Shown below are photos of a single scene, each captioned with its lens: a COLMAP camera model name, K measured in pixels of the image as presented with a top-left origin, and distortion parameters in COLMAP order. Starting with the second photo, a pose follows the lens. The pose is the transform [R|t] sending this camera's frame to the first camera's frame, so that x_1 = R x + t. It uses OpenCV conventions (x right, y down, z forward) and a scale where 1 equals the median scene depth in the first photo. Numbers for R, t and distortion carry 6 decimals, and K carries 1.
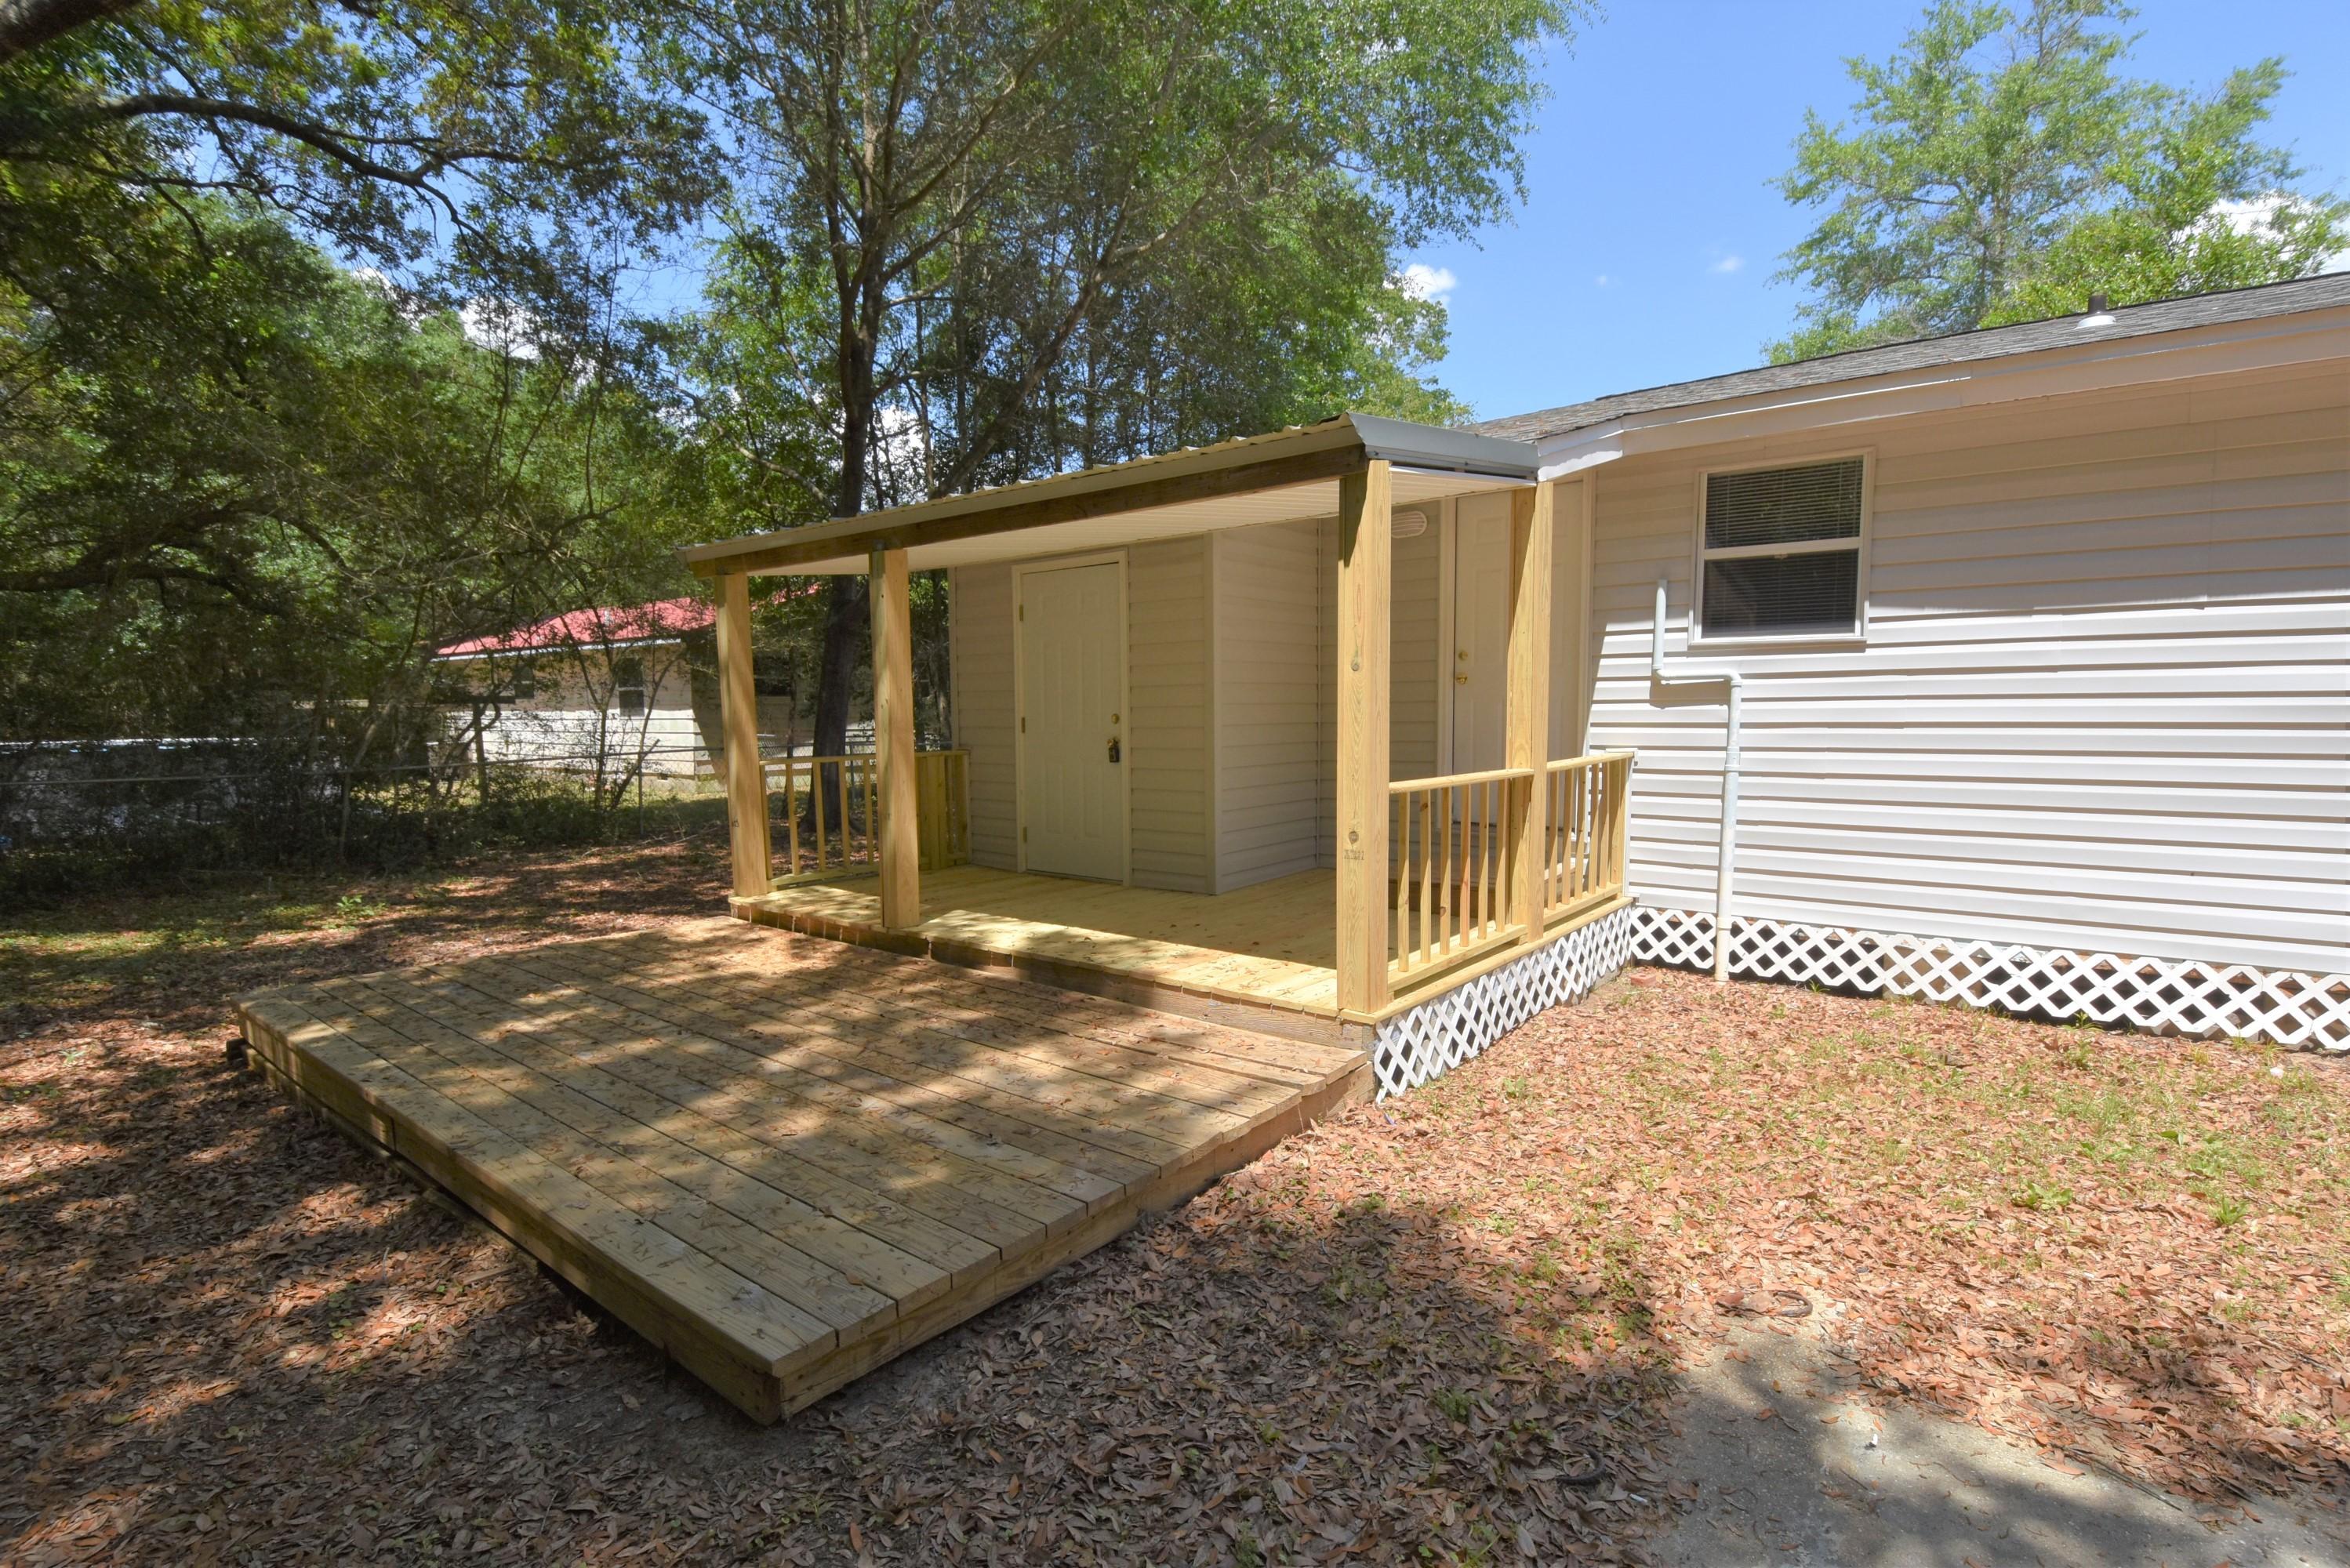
lens RADIAL K [[1104.1, 0, 1175.0], [0, 1104.1, 784.0], [0, 0, 1]] dist [0.000854, -0.000018]
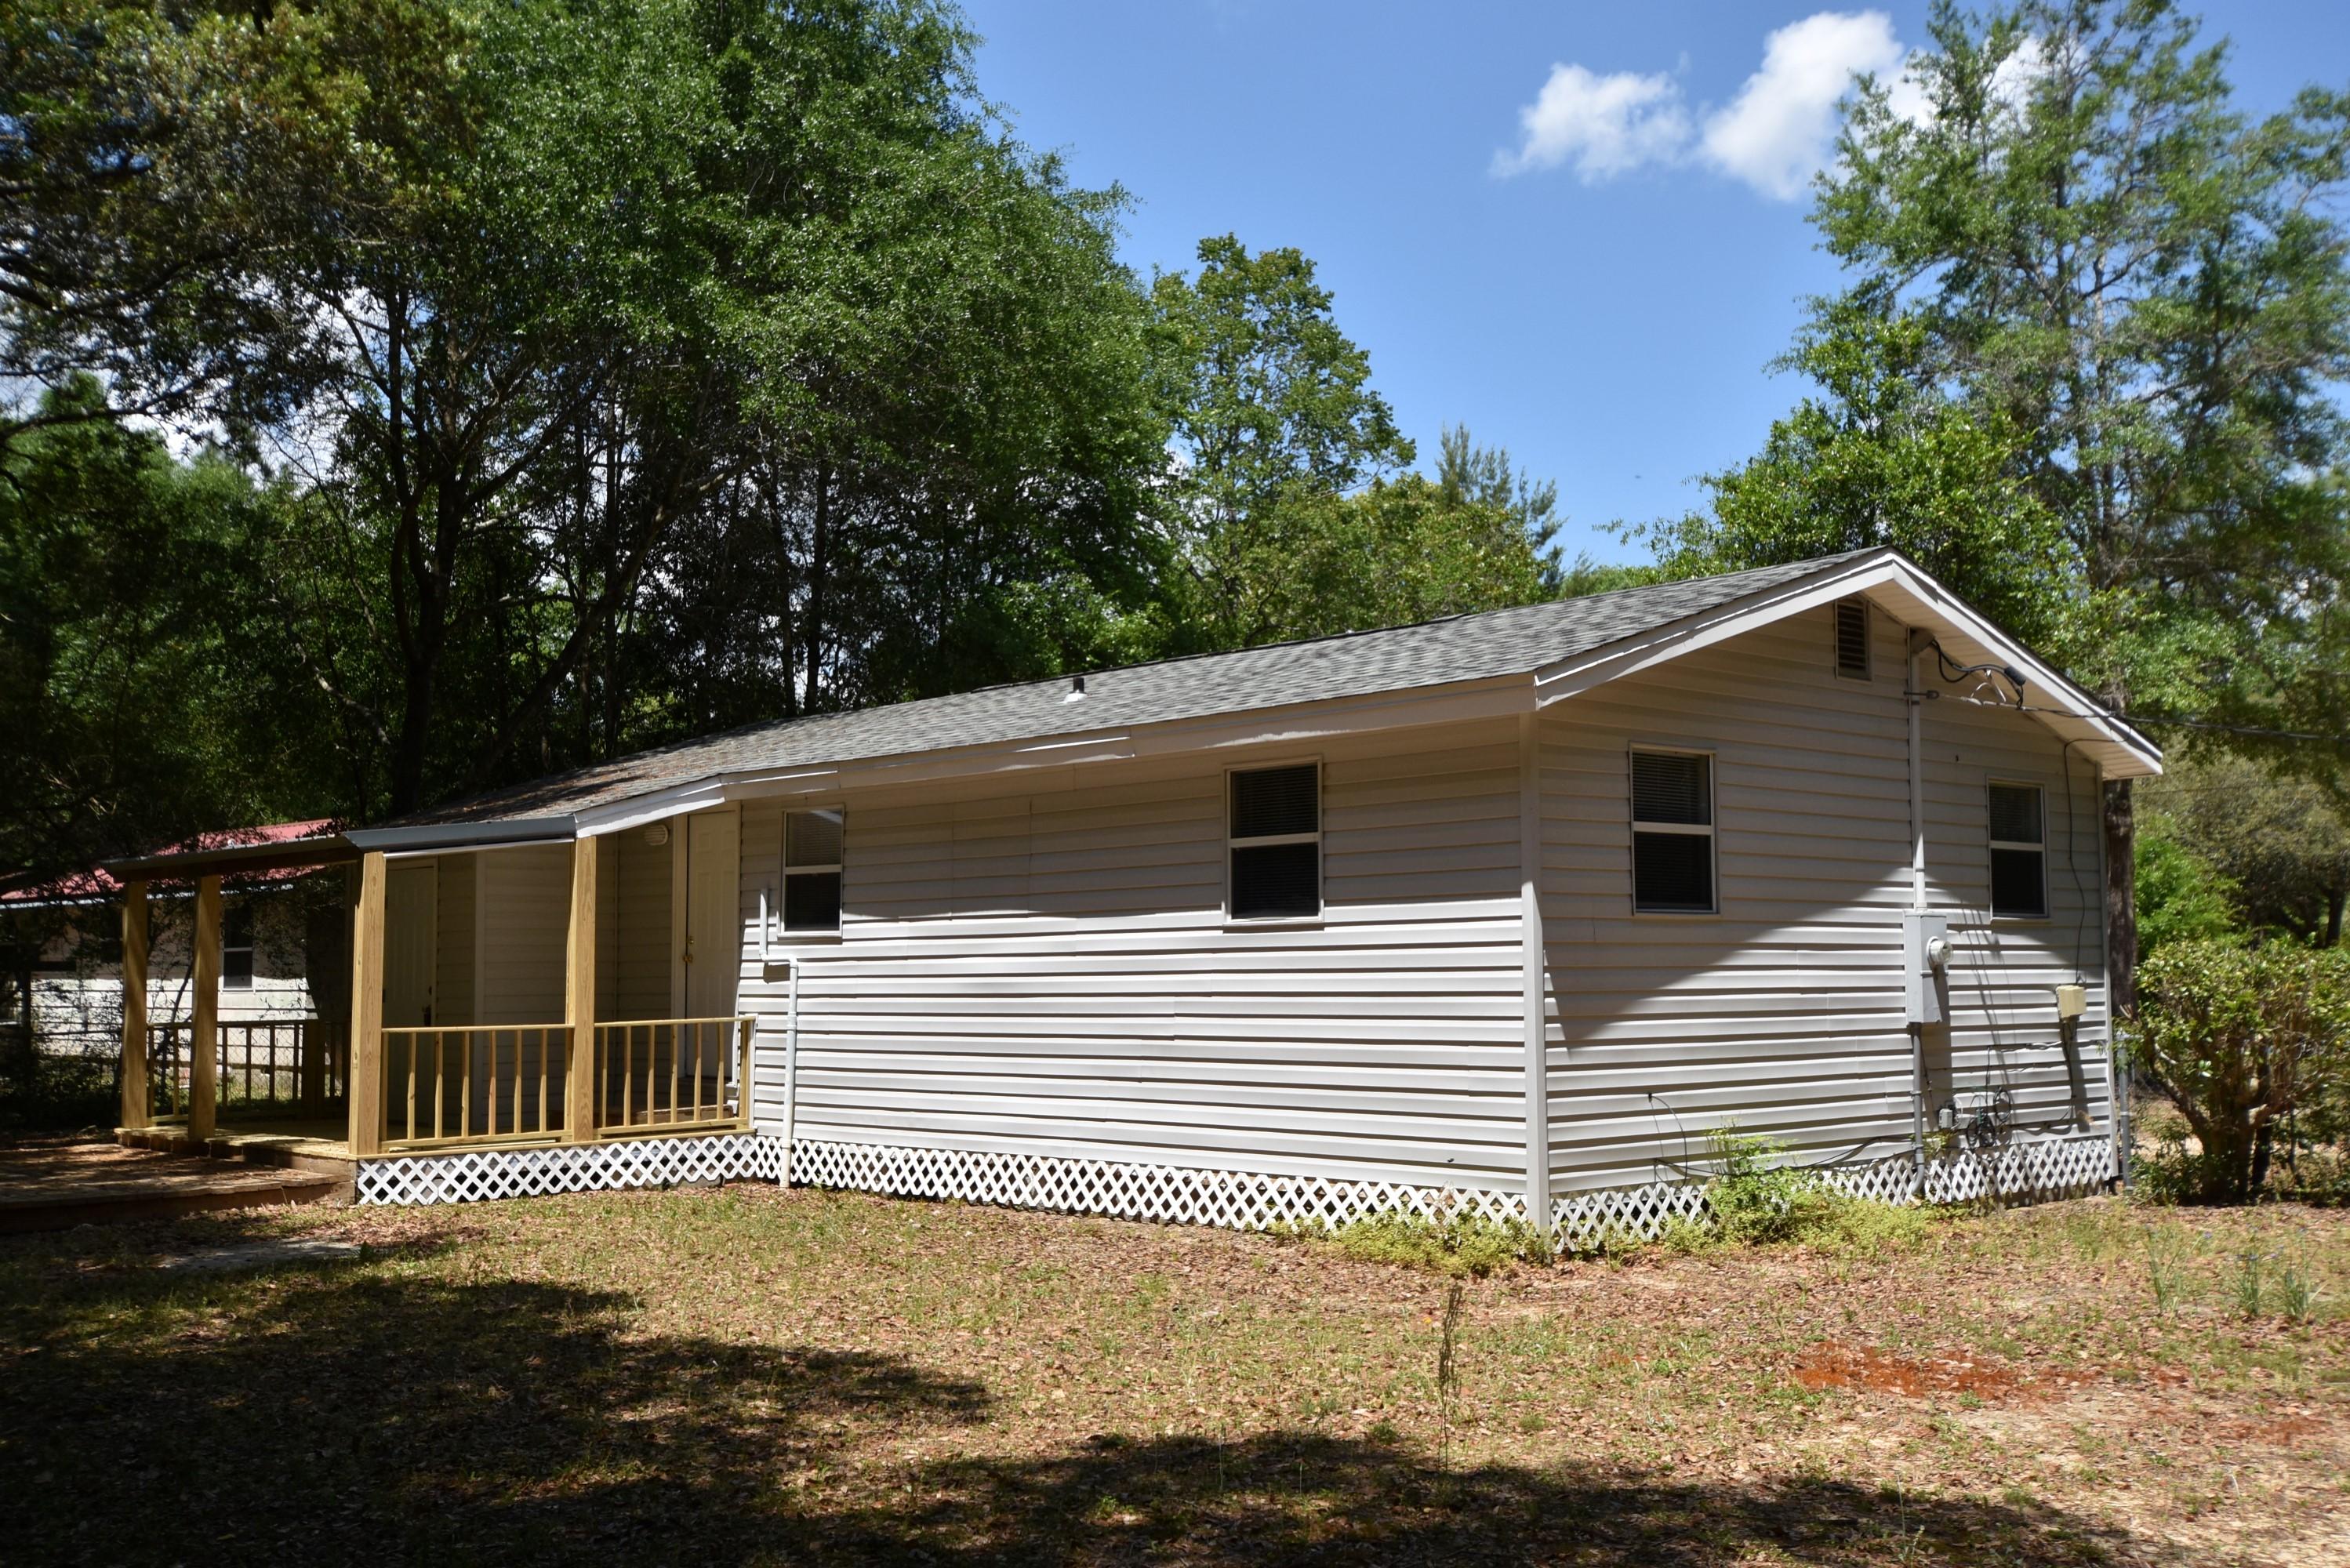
lens RADIAL K [[2314.4, 0, 1175.0], [0, 2314.4, 784.0], [0, 0, 1]] dist [0.021405, 0.010534]
pose [[0.989526, -0.012772, -0.143786, 1.420146], [-0.008474, 0.989221, -0.146185, 0.104002], [0.144103, 0.145873, 0.978752, -1.810754]]
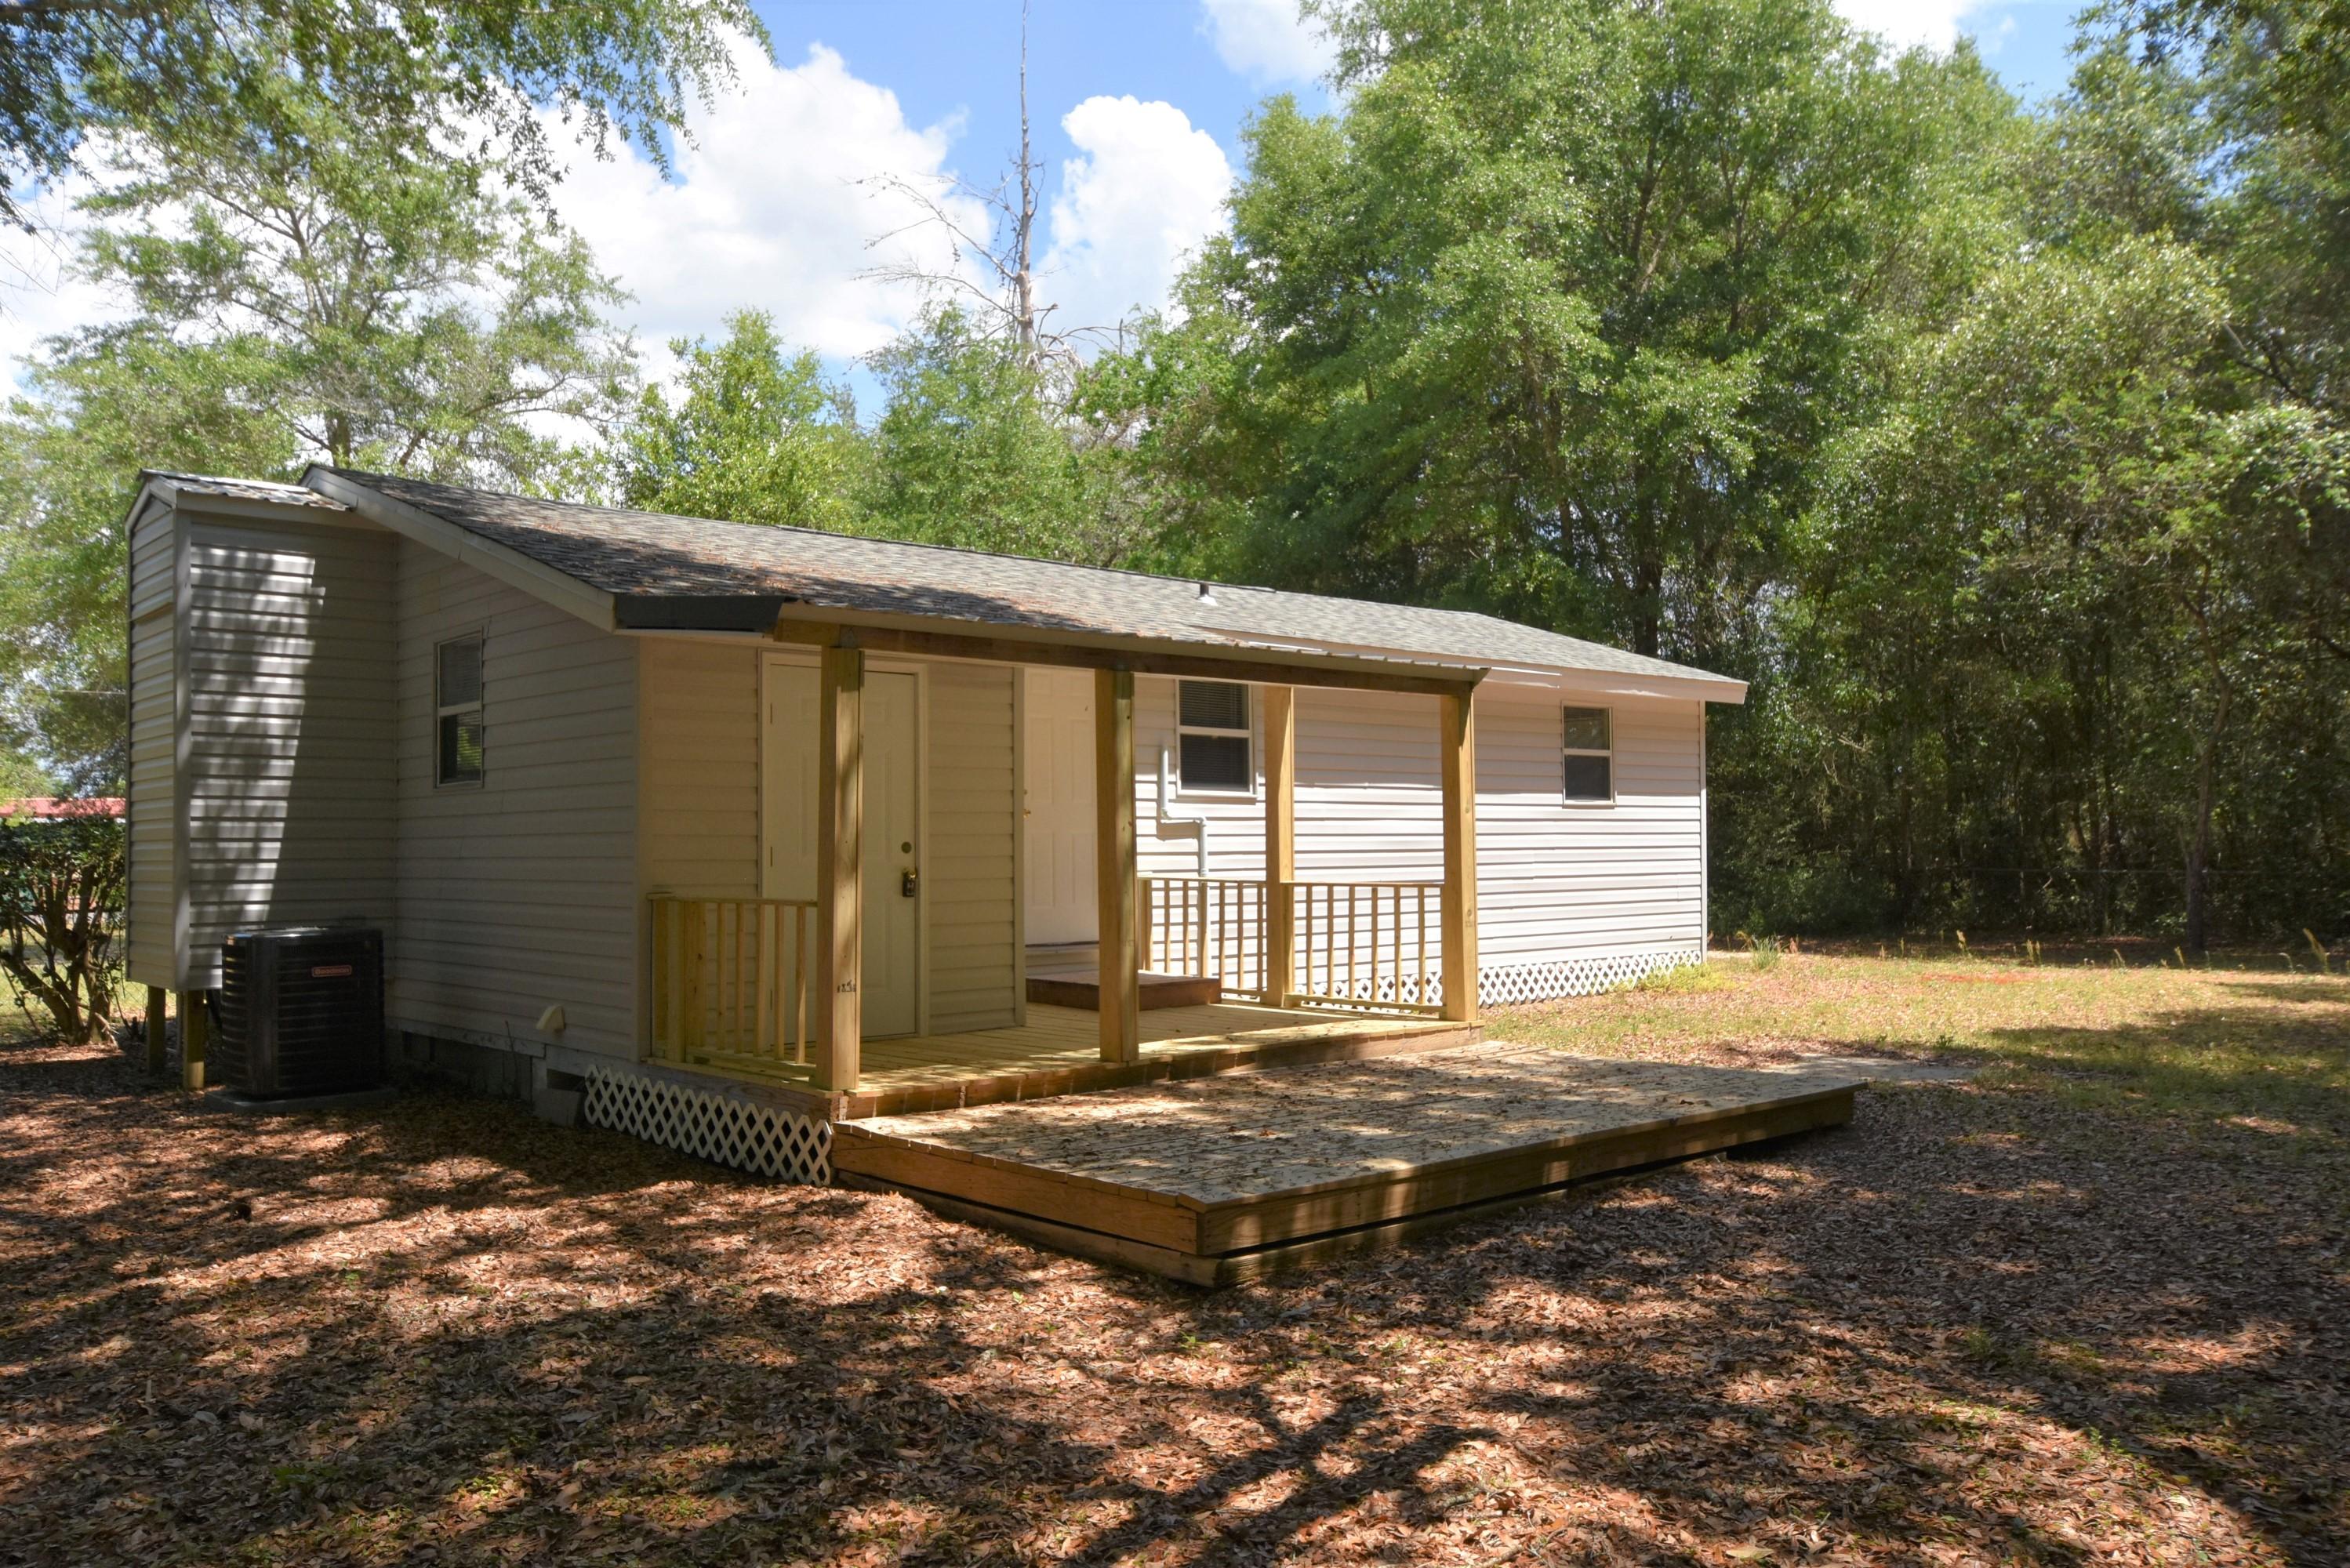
lens RADIAL K [[1803.4, 0, 1175.0], [0, 1803.4, 784.0], [0, 0, 1]] dist [-0.001364, -0.000055]
pose [[0.152734, 0.040852, 0.987423, -1.782876], [0.069933, 0.996194, -0.052032, -0.025116], [-0.985790, 0.077001, 0.149296, 0.707371]]
